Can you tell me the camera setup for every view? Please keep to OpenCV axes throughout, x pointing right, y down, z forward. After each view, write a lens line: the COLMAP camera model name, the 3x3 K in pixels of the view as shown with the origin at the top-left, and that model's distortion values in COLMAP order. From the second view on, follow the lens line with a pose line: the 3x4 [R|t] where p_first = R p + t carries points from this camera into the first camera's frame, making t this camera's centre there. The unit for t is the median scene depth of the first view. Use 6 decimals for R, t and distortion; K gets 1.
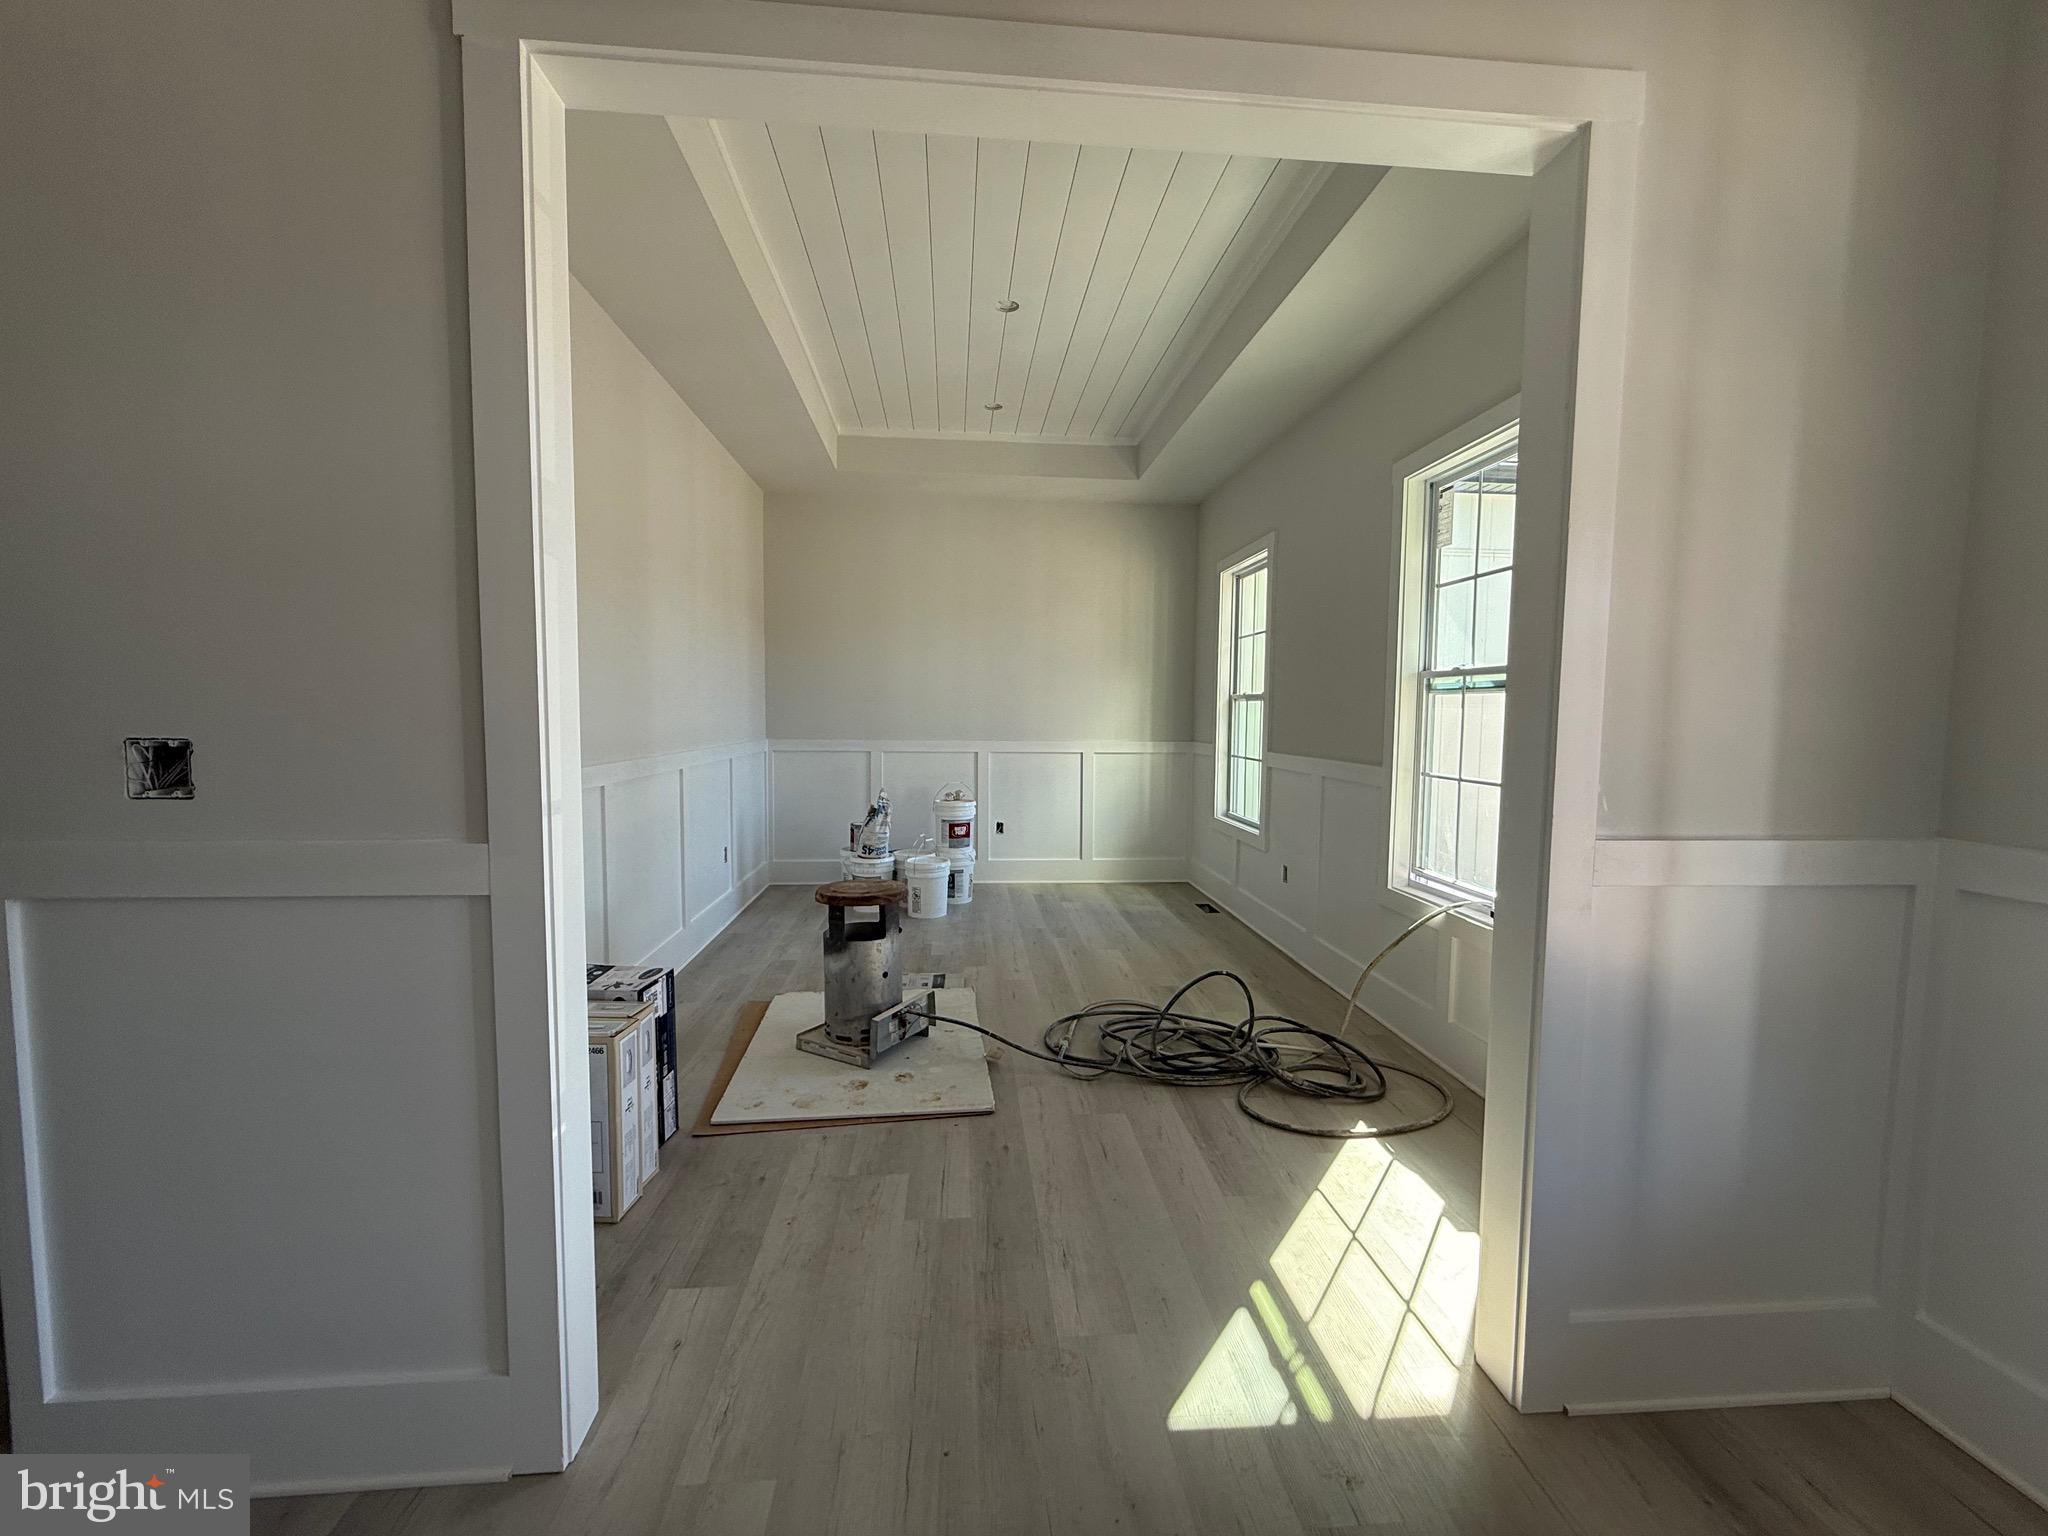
lens RADIAL K [[817.0, 0, 1019.8], [0, 817.0, 766.8], [0, 0, 1]] dist [0.001496, -0.000117]
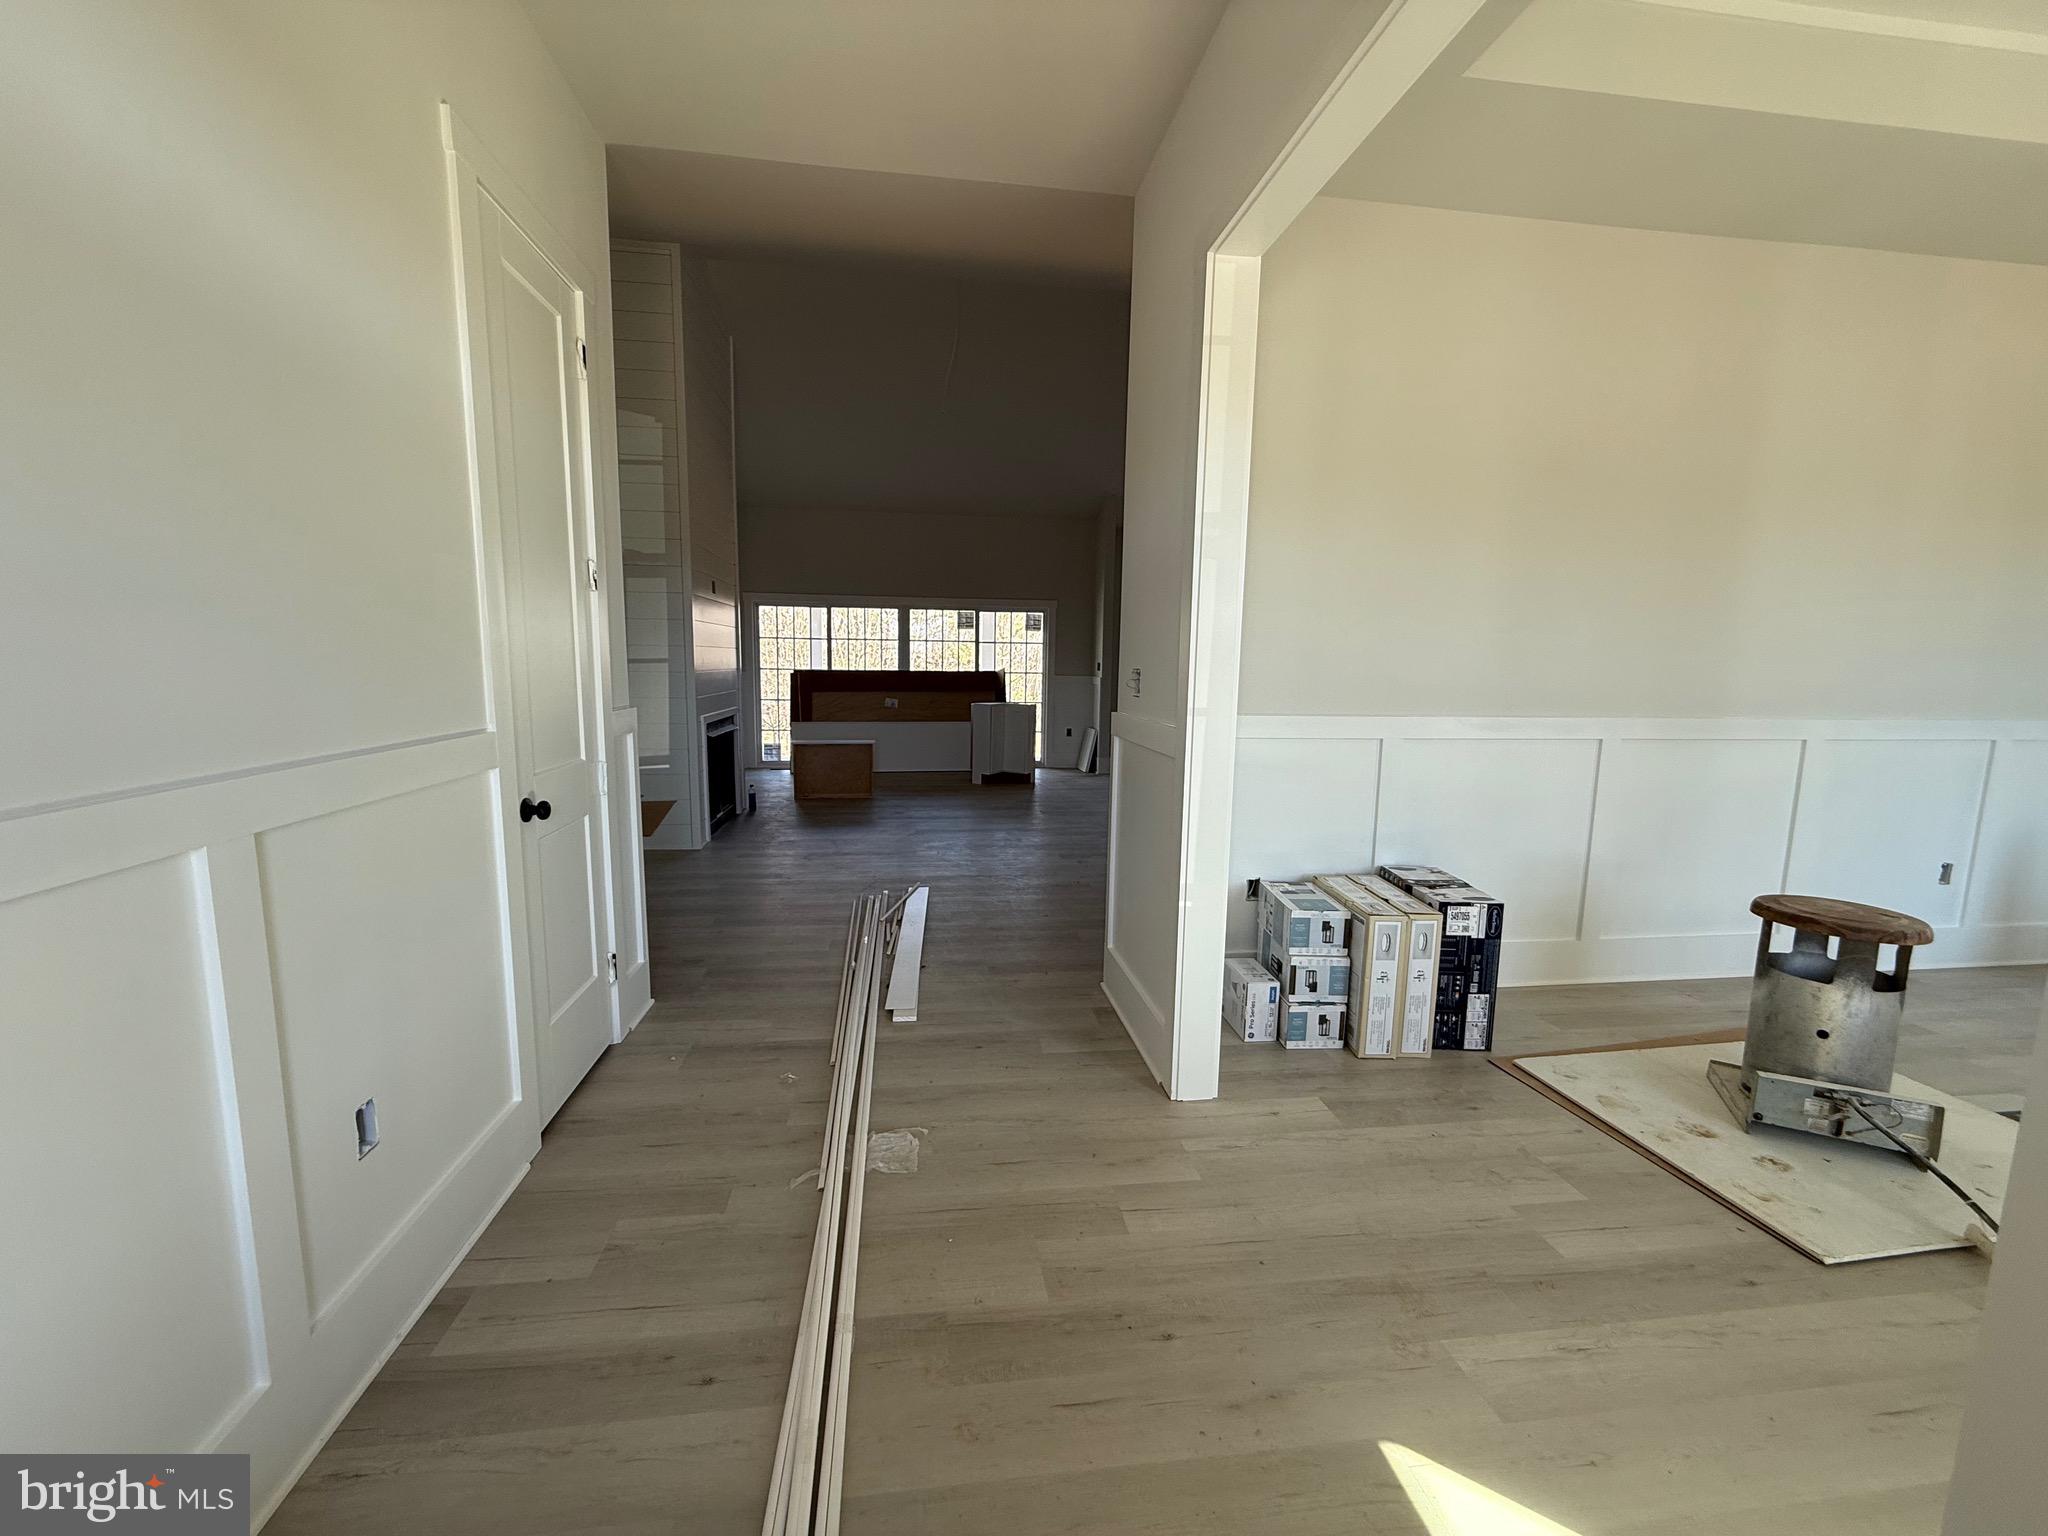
lens RADIAL K [[817.0, 0, 1019.8], [0, 817.0, 766.8], [0, 0, 1]] dist [0.001496, -0.000117]
pose [[0.051097, 0.116637, -0.991859, 0.678618], [-0.084042, 0.990136, 0.112105, 0.004602], [0.995151, 0.077629, 0.060395, 0.345453]]
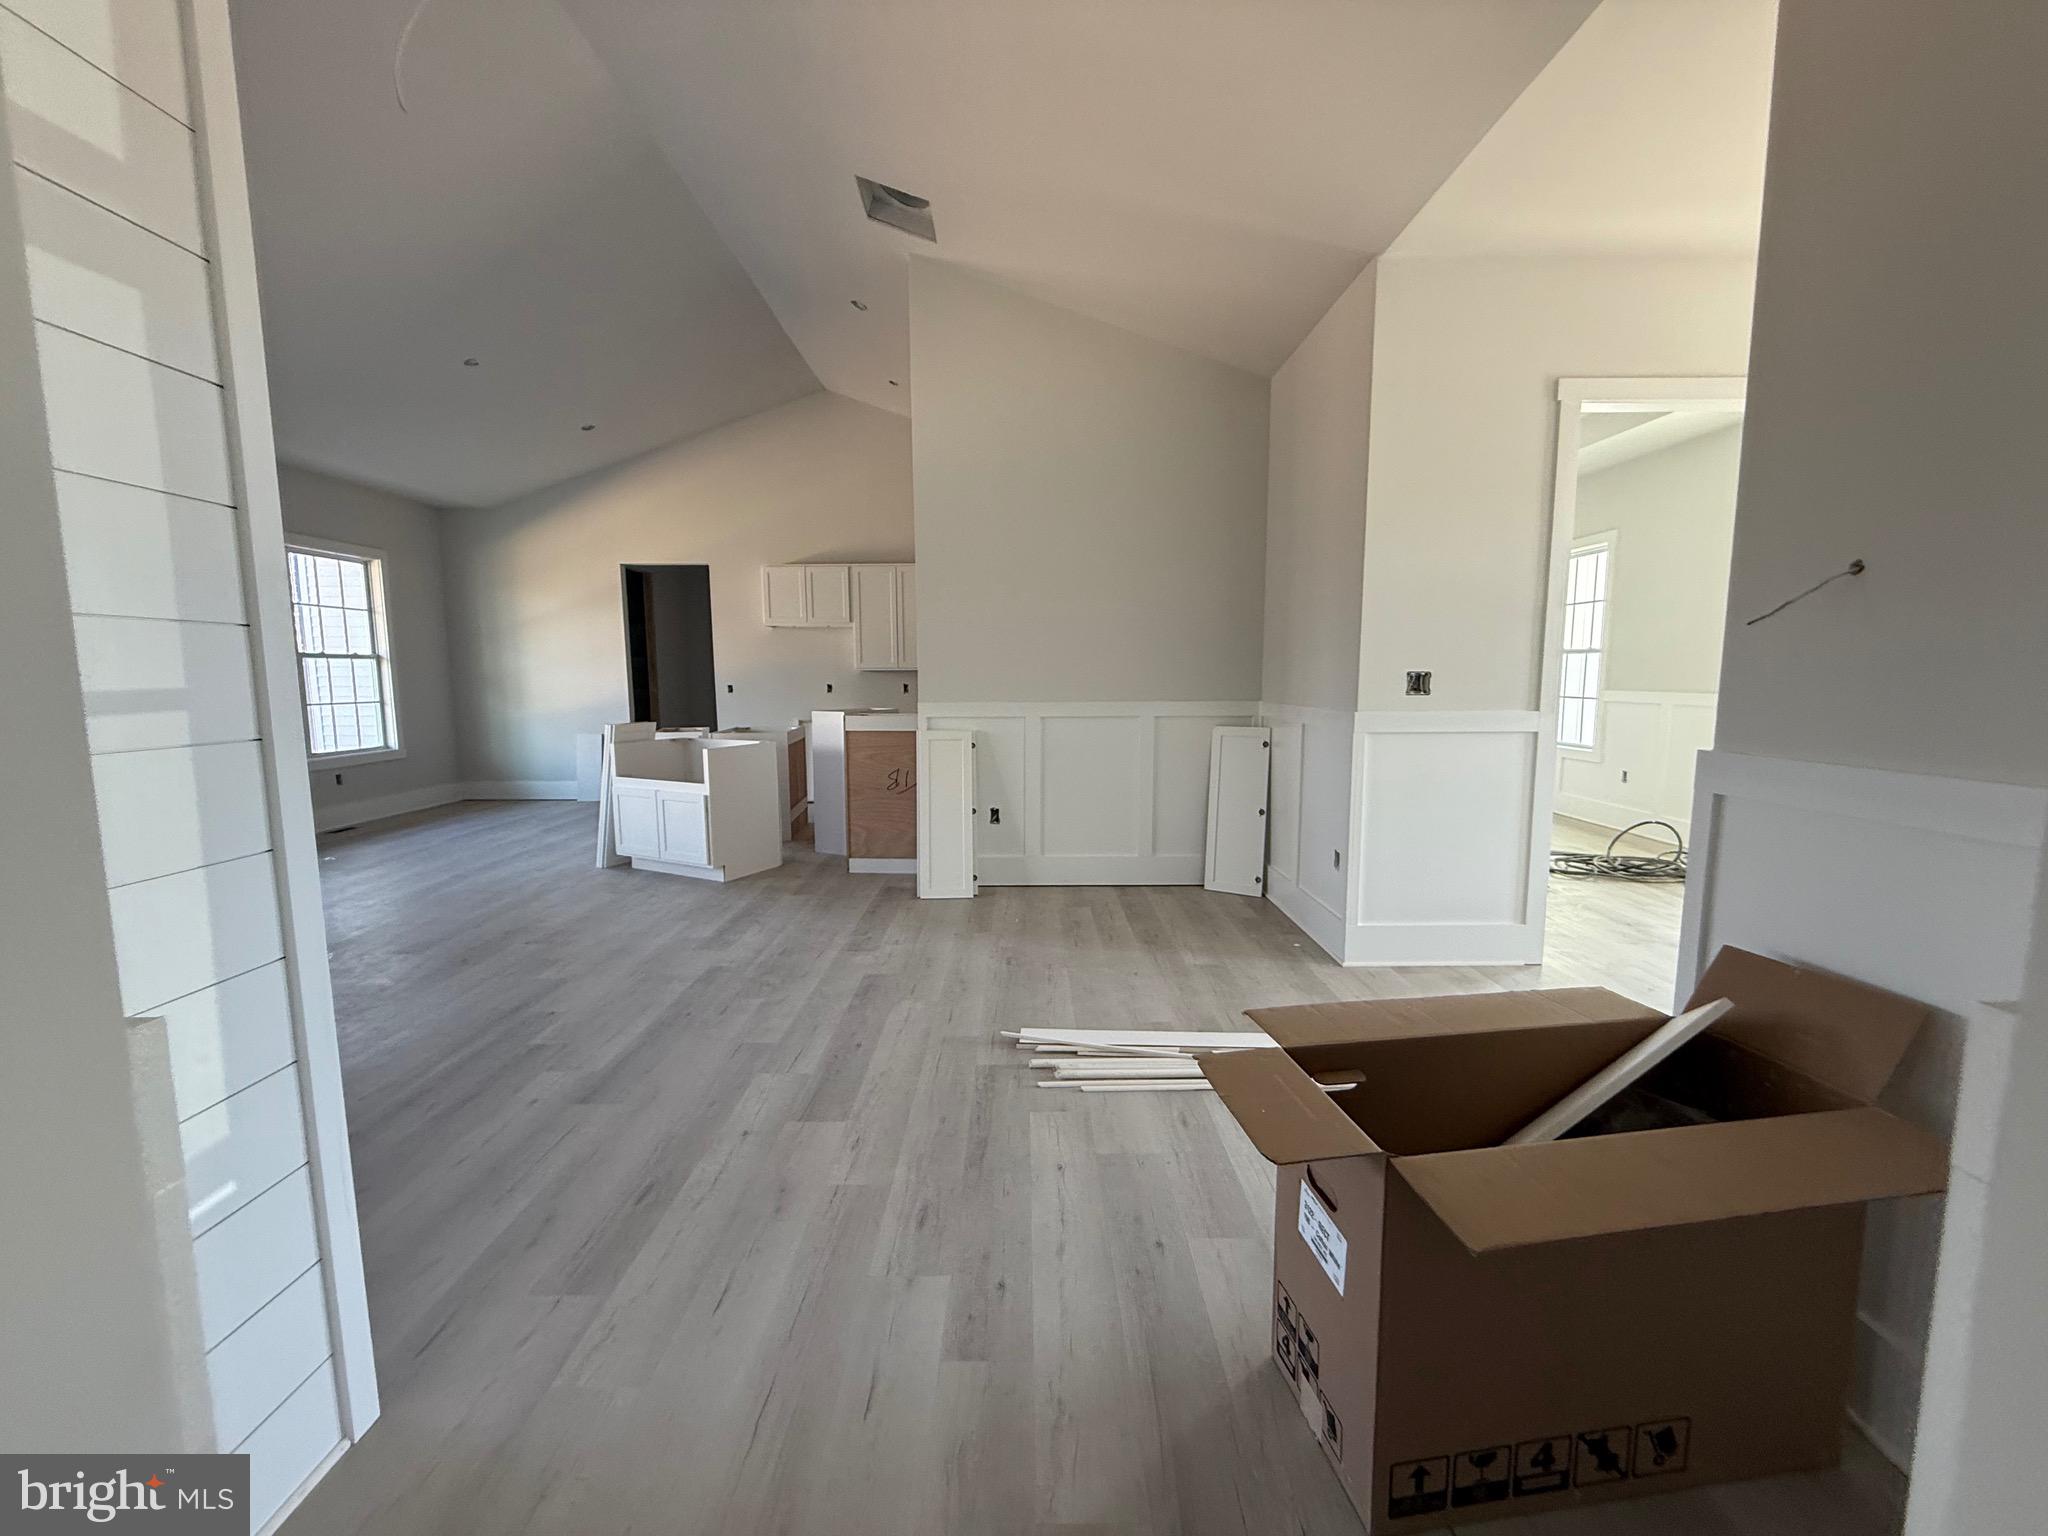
lens RADIAL K [[817.0, 0, 1019.8], [0, 817.0, 766.8], [0, 0, 1]] dist [0.001496, -0.000117]
pose [[0.996236, -0.009406, -0.086167, -1.236498], [0.013308, 0.998906, 0.044822, 0.079920], [0.085651, -0.045800, 0.995272, -1.025091]]
